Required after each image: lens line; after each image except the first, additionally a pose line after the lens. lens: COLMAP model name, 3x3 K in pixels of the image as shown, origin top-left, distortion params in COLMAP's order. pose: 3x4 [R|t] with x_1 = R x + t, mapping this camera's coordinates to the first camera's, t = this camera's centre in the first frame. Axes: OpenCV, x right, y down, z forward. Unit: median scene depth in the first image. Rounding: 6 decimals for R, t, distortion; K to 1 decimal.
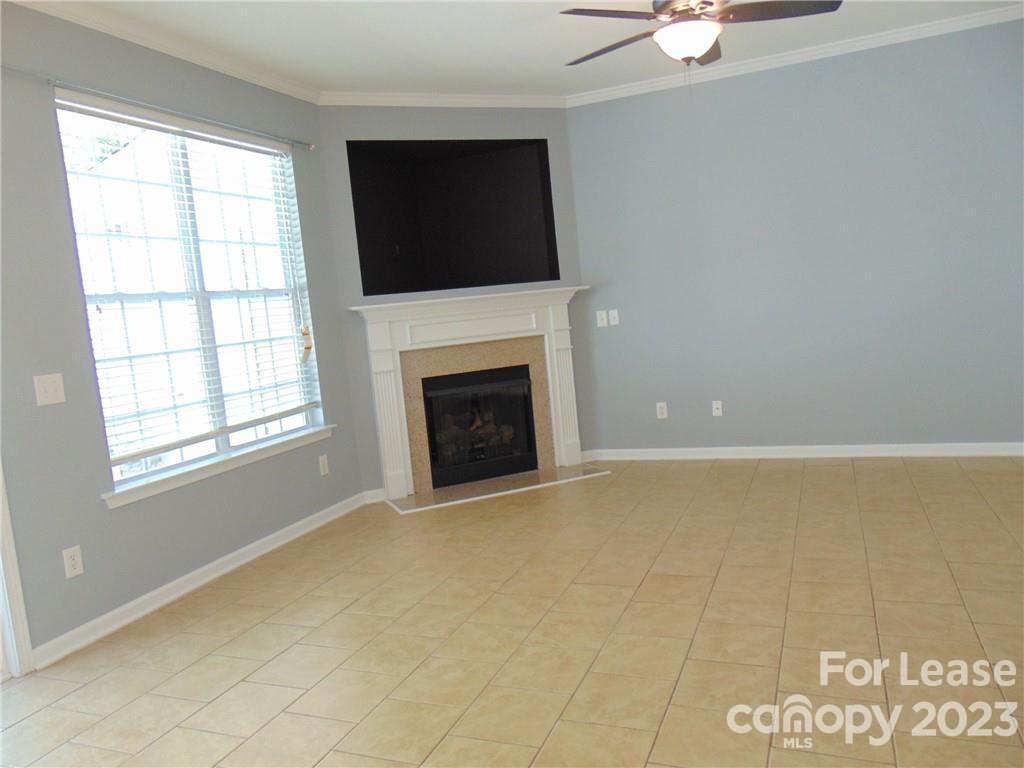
lens RADIAL K [[762.7, 0, 509.6], [0, 762.7, 380.9], [0, 0, 1]] dist [-0.046953, 0.071259]
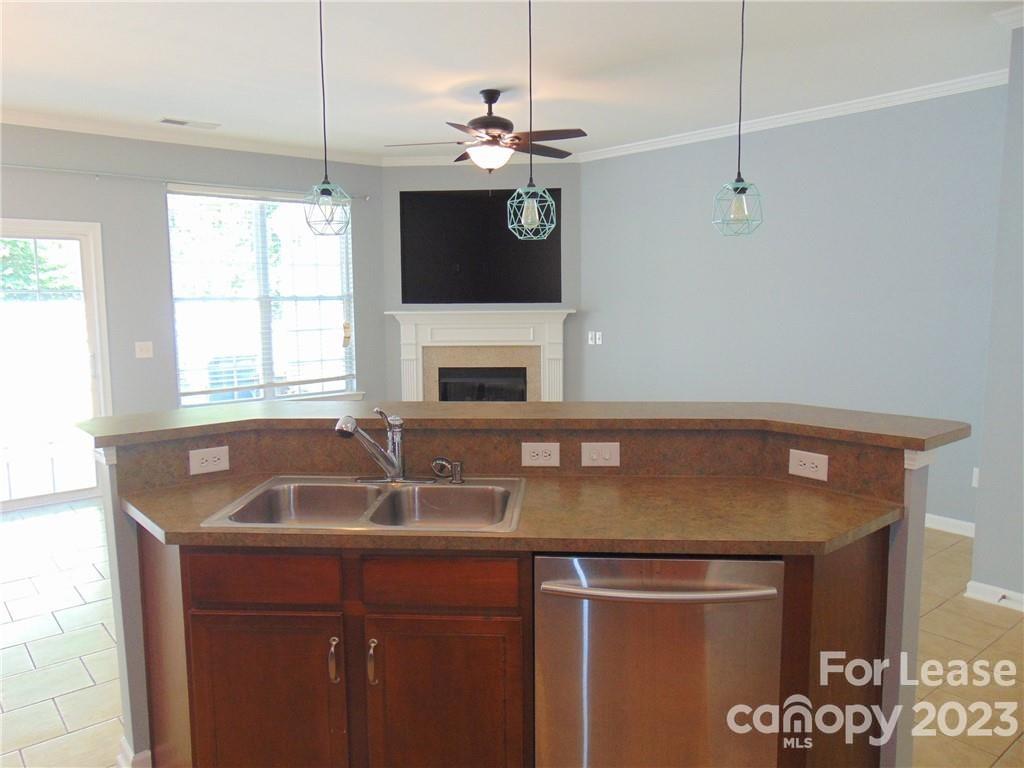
lens RADIAL K [[762.7, 0, 509.6], [0, 762.7, 380.9], [0, 0, 1]] dist [-0.046953, 0.071259]
pose [[0.880092, 0.141590, -0.453201, 0.634114], [-0.122275, 0.989895, 0.071814, -0.095877], [0.458789, -0.007787, 0.888511, -0.148217]]
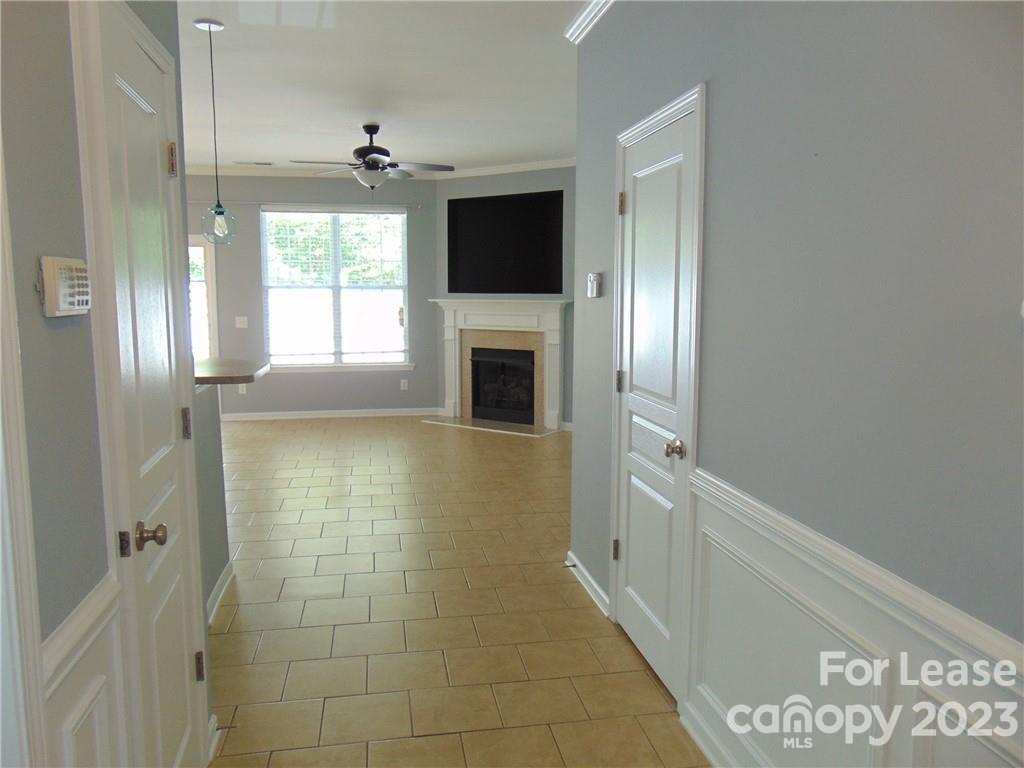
lens RADIAL K [[762.7, 0, 509.6], [0, 762.7, 380.9], [0, 0, 1]] dist [-0.046953, 0.071259]
pose [[0.532239, 0.198236, -0.823058, 1.301554], [-0.134817, 0.979639, 0.148768, -0.189941], [0.835790, 0.031783, 0.548128, 0.202026]]
